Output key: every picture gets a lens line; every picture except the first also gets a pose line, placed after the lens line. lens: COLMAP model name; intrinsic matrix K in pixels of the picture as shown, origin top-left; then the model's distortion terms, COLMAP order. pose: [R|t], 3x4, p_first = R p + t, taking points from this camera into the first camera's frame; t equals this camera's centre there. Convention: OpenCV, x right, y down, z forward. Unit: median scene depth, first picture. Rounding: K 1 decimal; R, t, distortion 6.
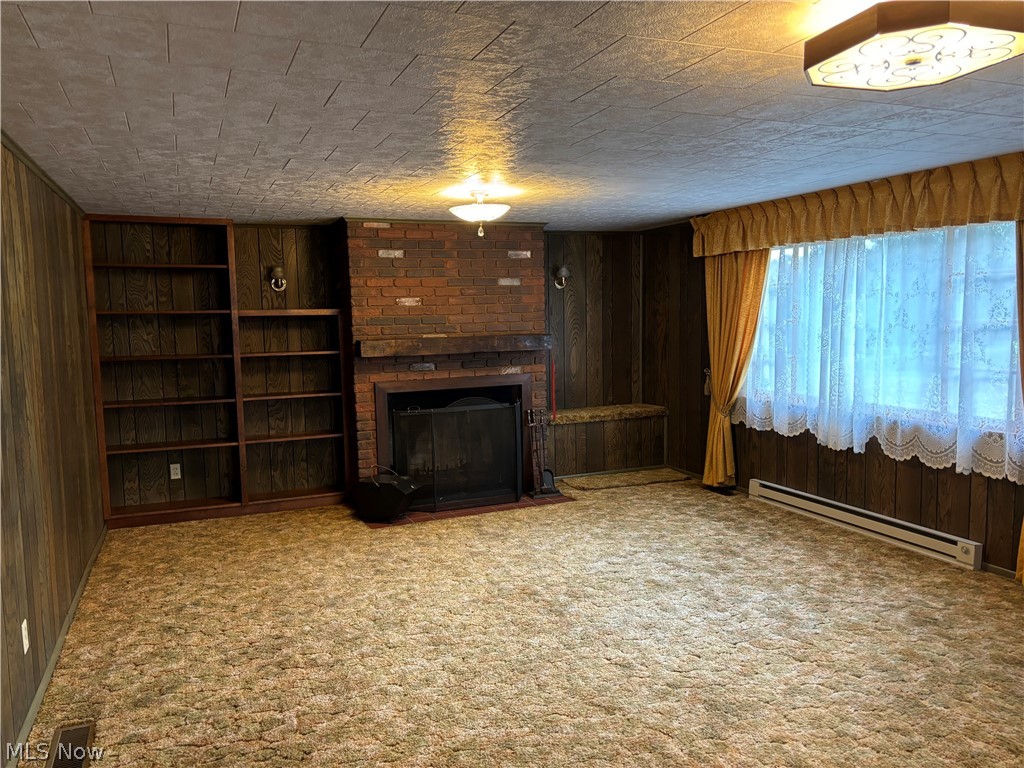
lens RADIAL K [[768.5, 0, 512.0], [0, 768.5, 384.0], [0, 0, 1]] dist [0.047499, -0.008057]
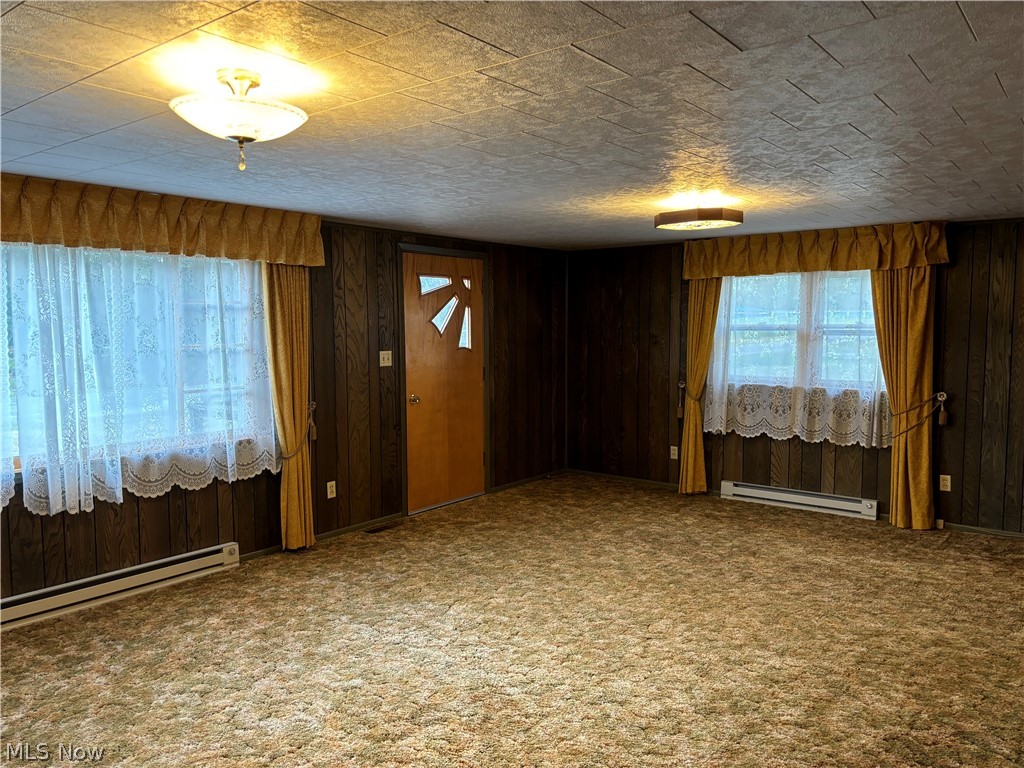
lens RADIAL K [[768.5, 0, 512.0], [0, 768.5, 384.0], [0, 0, 1]] dist [0.047499, -0.008057]
pose [[-0.483460, -0.046510, 0.874130, -0.531504], [0.094407, 0.989993, 0.104889, -0.095752], [-0.870261, 0.133234, -0.474231, 1.078725]]
